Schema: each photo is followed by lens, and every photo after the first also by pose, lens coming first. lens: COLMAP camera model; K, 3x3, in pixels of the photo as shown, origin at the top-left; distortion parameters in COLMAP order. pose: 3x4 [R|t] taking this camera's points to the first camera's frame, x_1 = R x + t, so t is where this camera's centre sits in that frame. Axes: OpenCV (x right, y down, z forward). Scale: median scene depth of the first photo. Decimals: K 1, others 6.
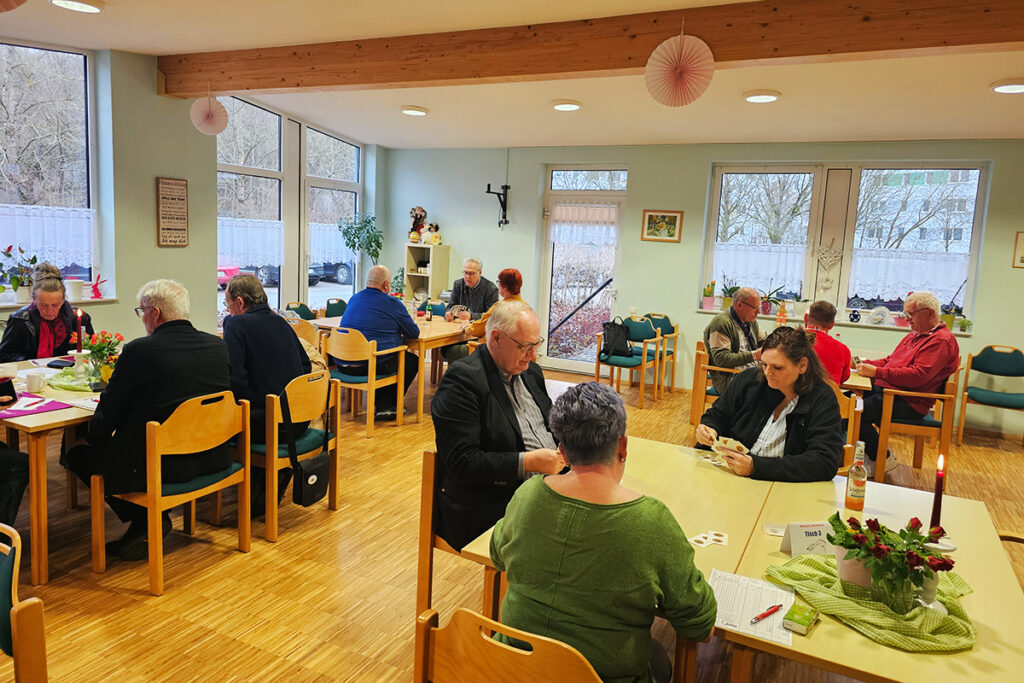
lens RADIAL K [[698.4, 0, 512.0], [0, 698.4, 341.5], [0, 0, 1]] dist [0.102829, -0.160750]
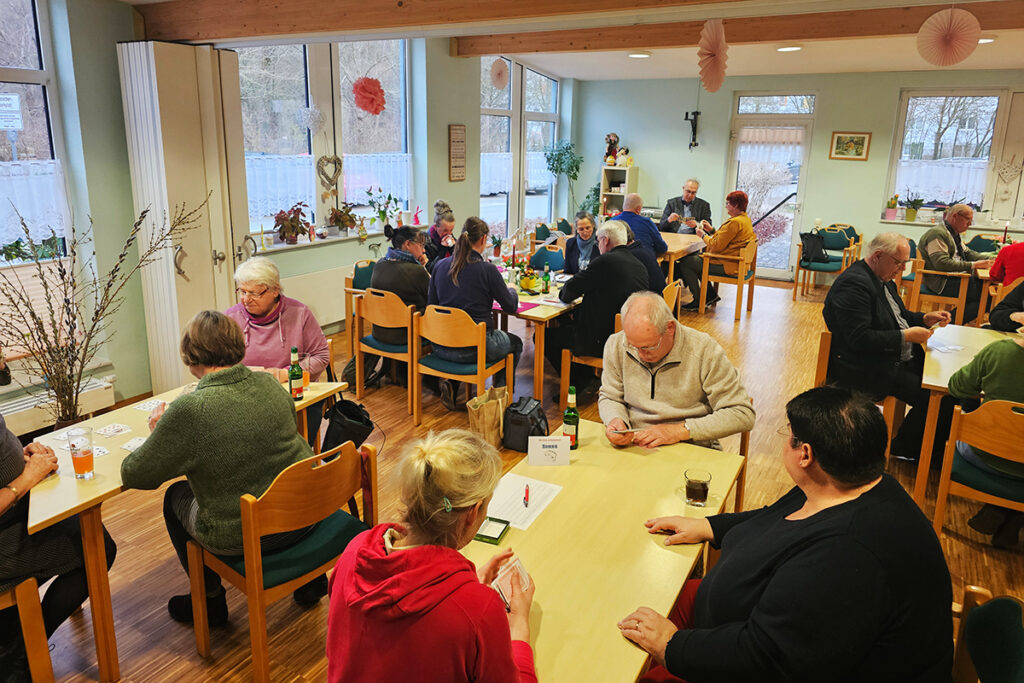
lens RADIAL K [[695.8, 0, 511.4], [0, 695.8, 322.8], [0, 0, 1]] dist [0.054750, -0.053757]
pose [[0.996378, -0.008842, -0.084575, -0.213821], [0.018074, 0.993875, 0.109024, -0.013310], [0.083093, -0.110158, 0.990435, -0.179298]]
